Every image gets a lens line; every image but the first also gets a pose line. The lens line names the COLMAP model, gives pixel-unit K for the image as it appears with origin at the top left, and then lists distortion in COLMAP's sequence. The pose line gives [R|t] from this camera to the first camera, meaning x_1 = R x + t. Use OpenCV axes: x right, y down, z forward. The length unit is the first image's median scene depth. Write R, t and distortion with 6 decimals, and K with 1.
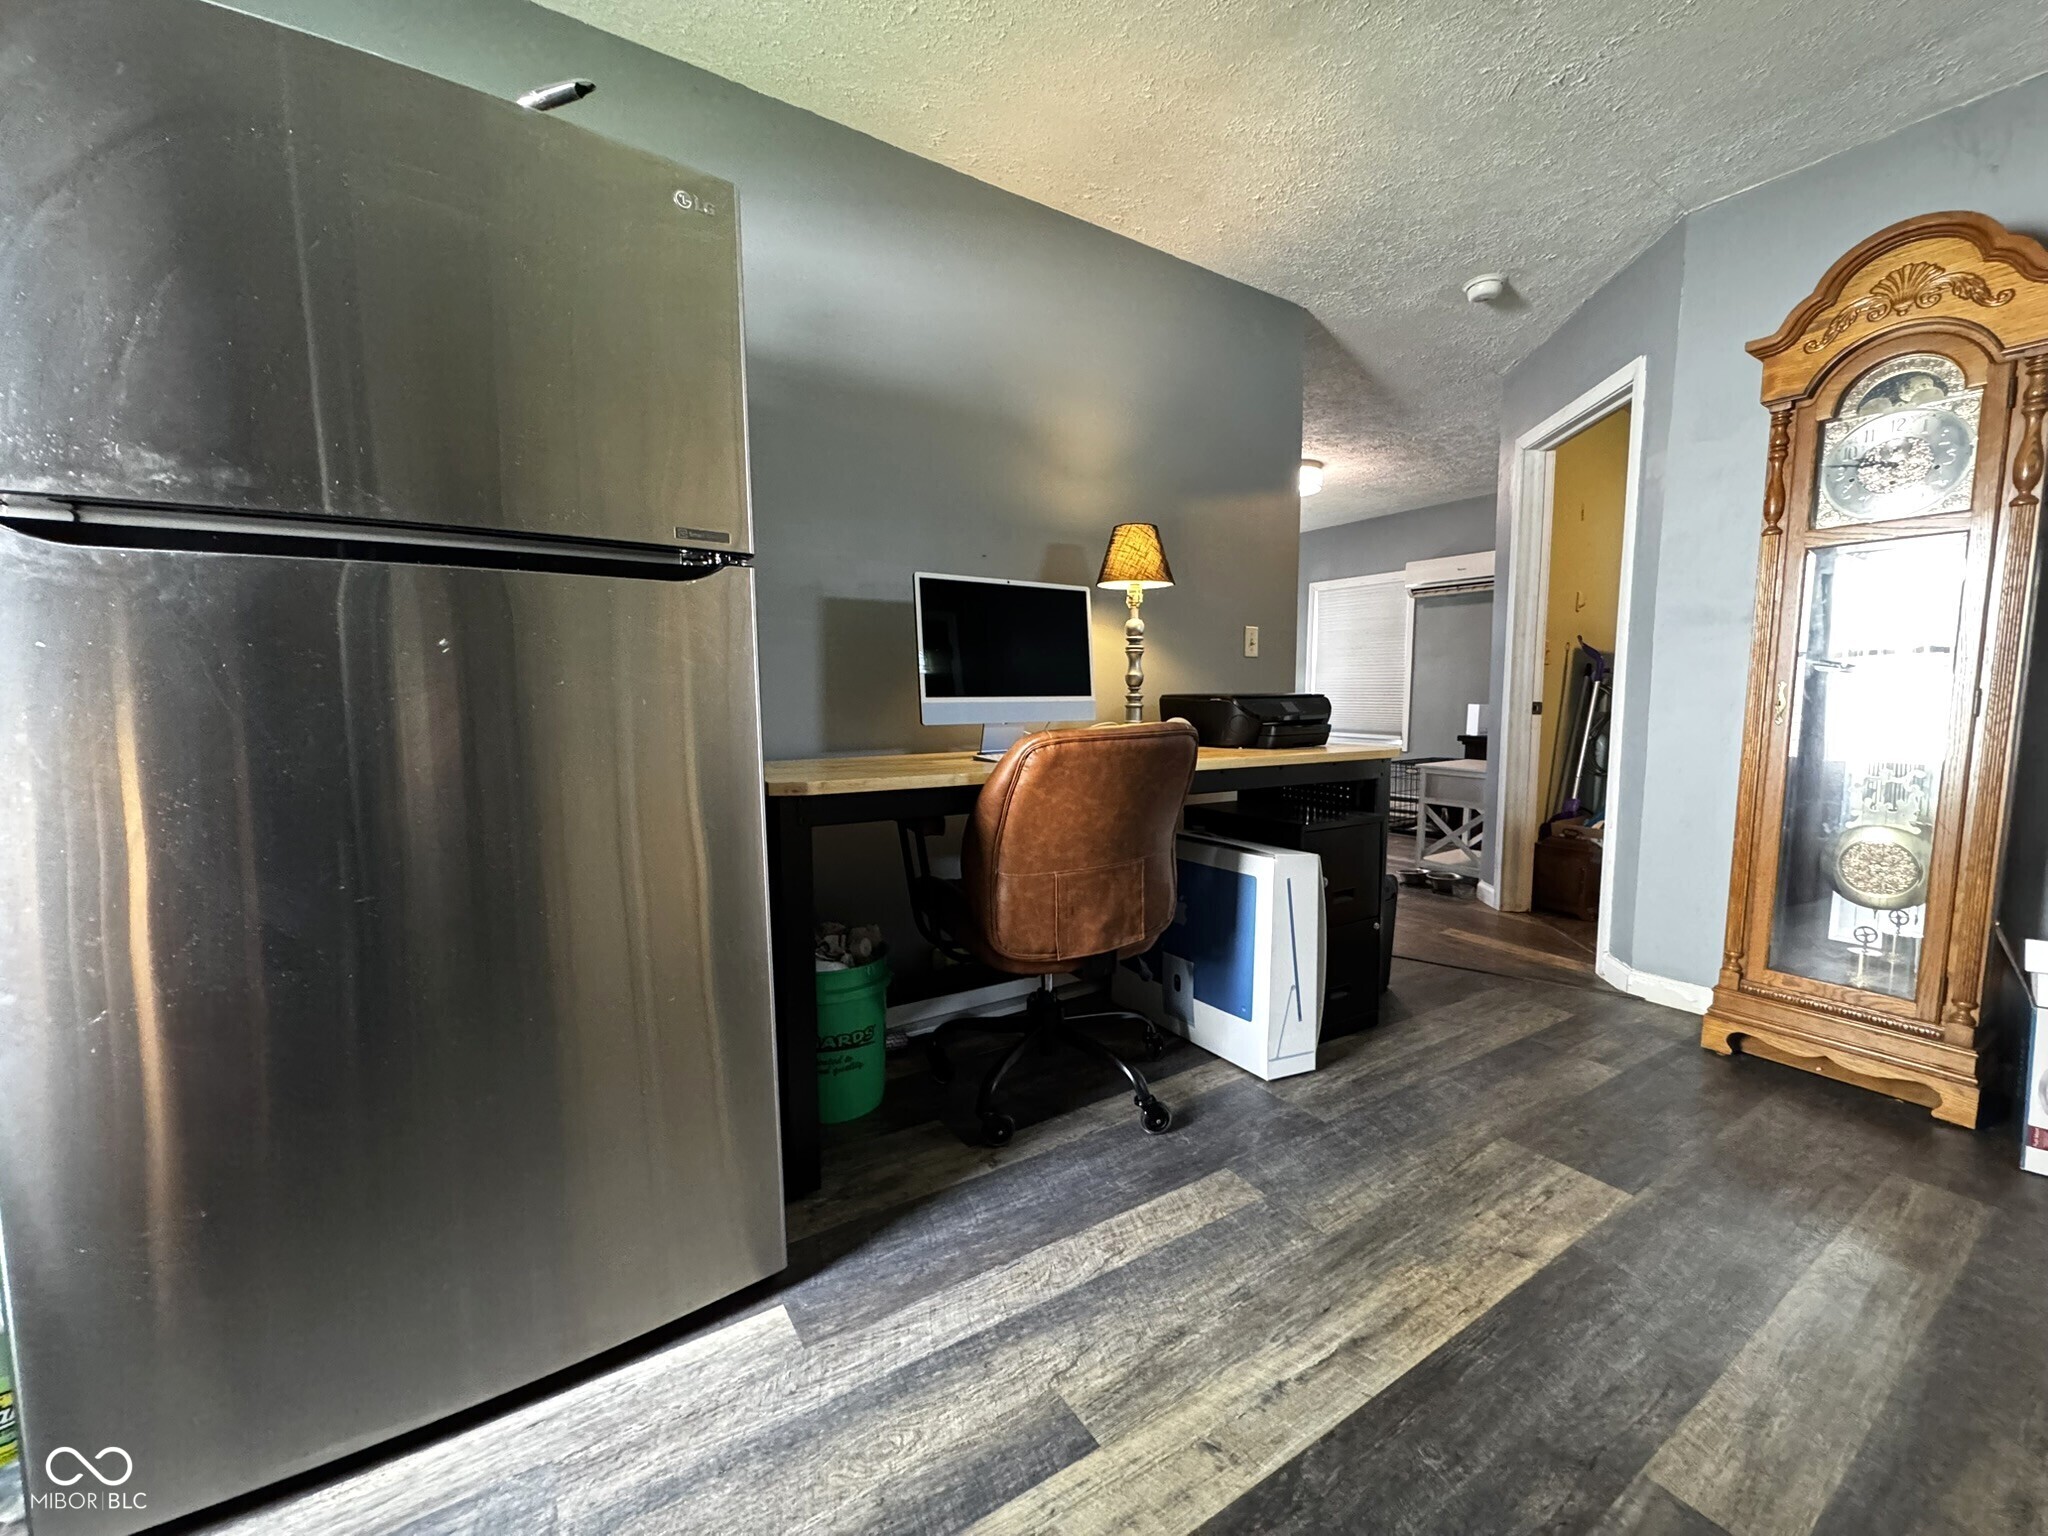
lens RADIAL K [[814.3, 0, 1024.8], [0, 814.3, 767.3], [0, 0, 1]] dist [-0.001120, -0.000081]
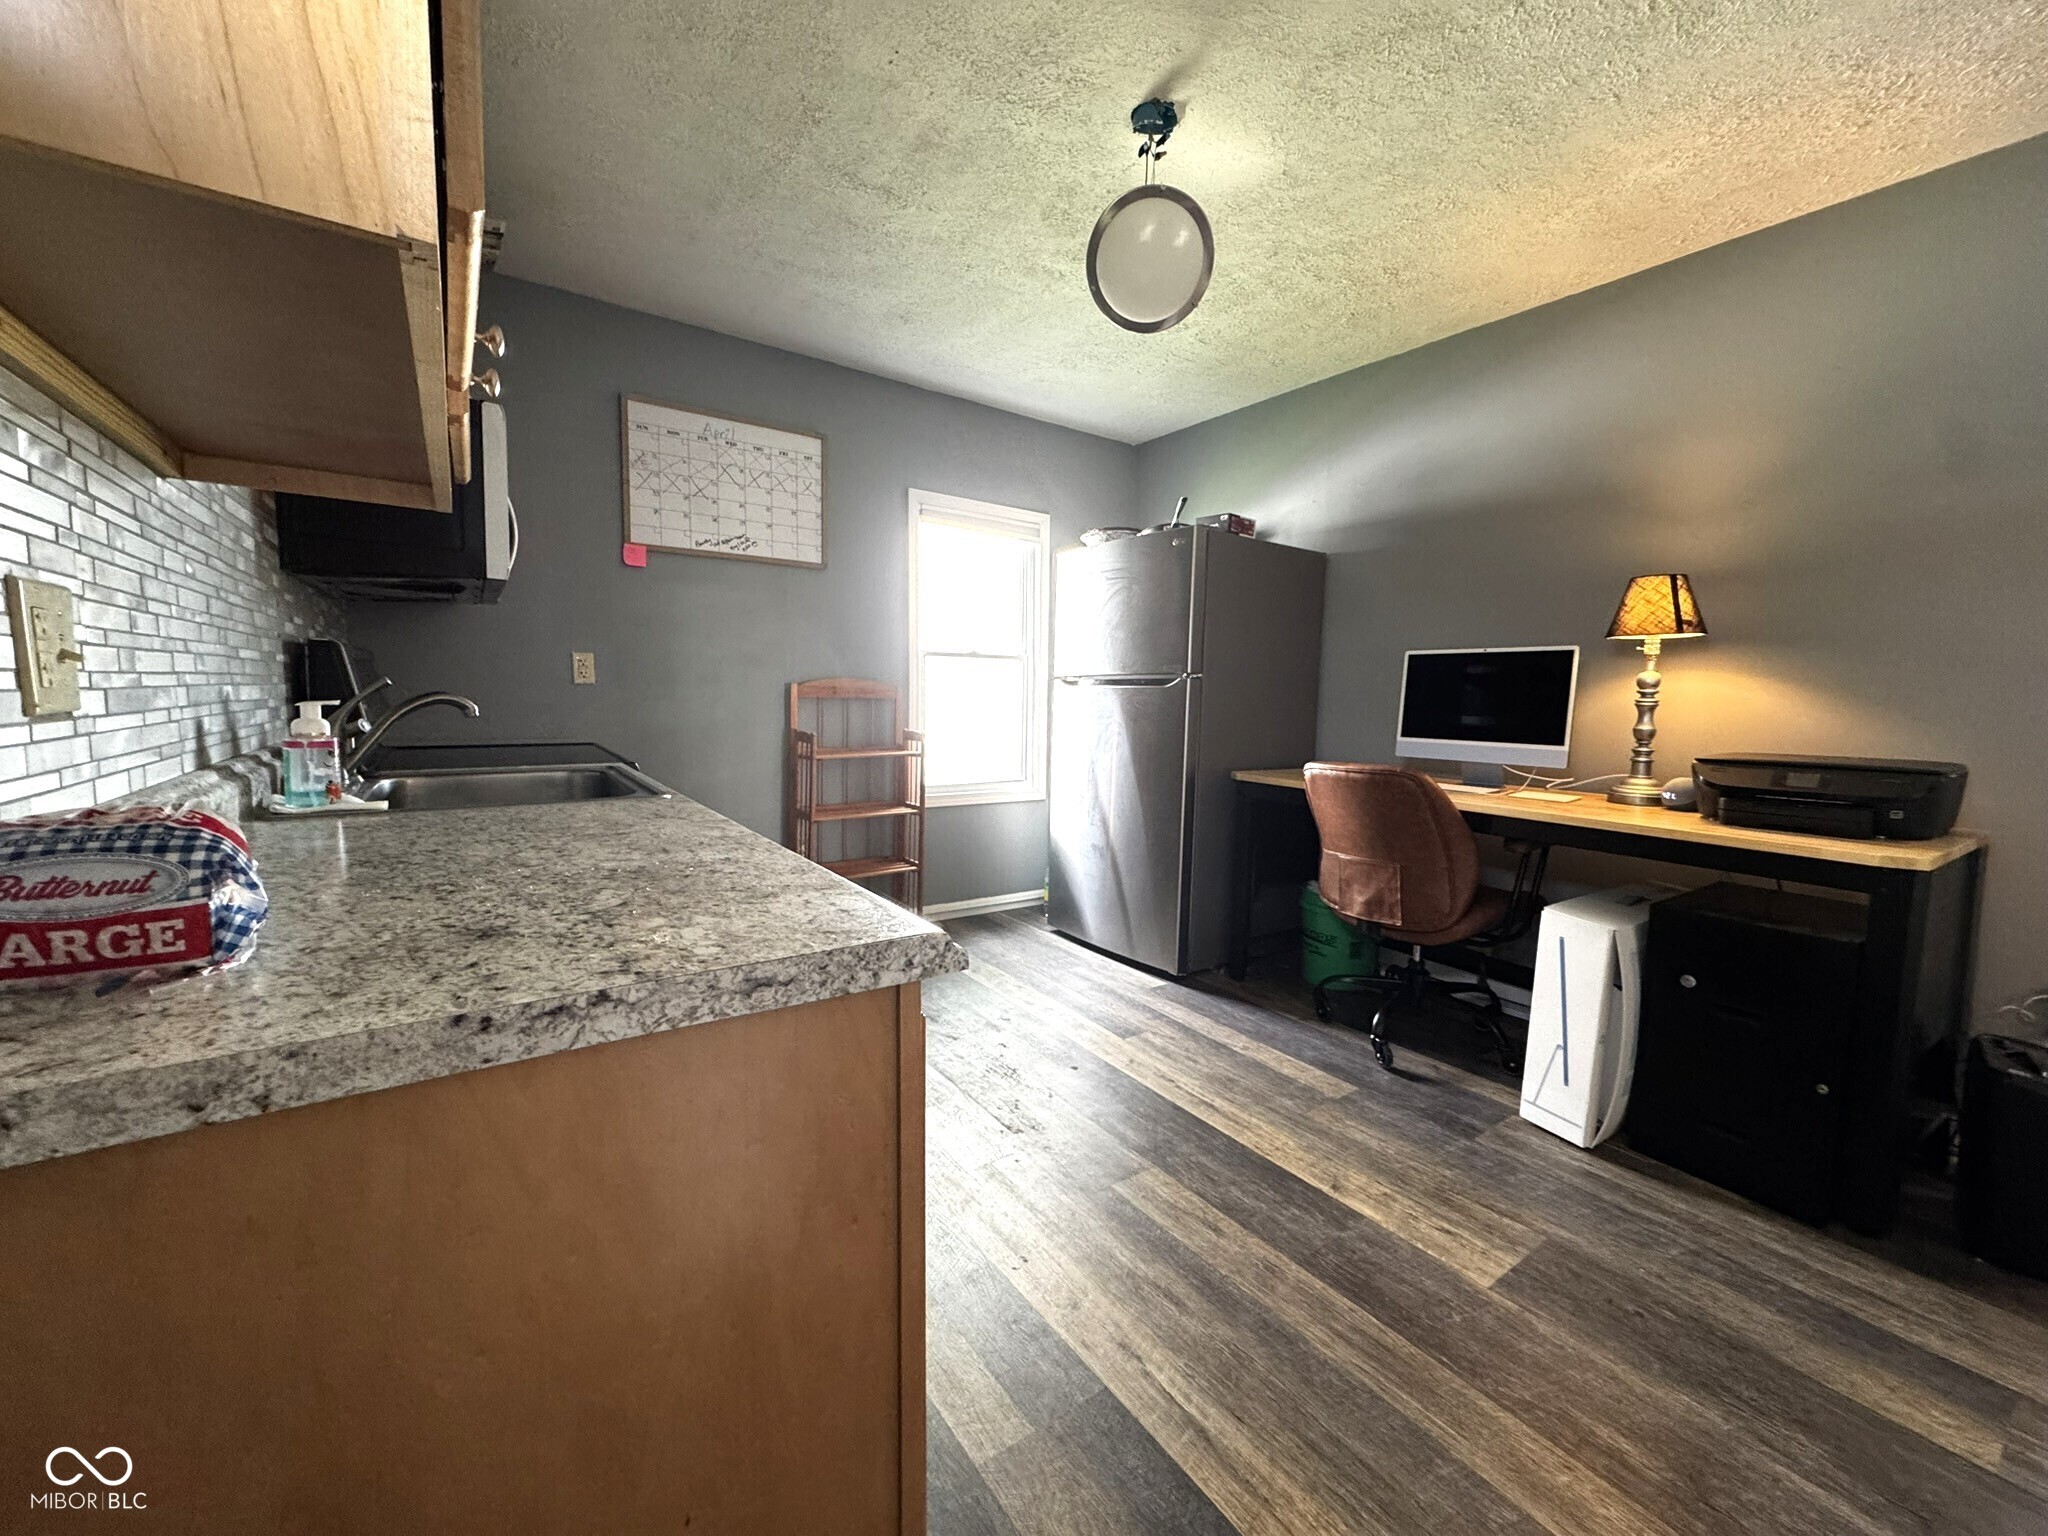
lens RADIAL K [[814.3, 0, 1022.8], [0, 814.3, 775.4], [0, 0, 1]] dist [-0.001120, -0.000081]
pose [[0.028640, 0.109411, -0.993584, 1.462763], [-0.100388, 0.989281, 0.106043, -0.116457], [0.994536, 0.096707, 0.039316, 0.307704]]
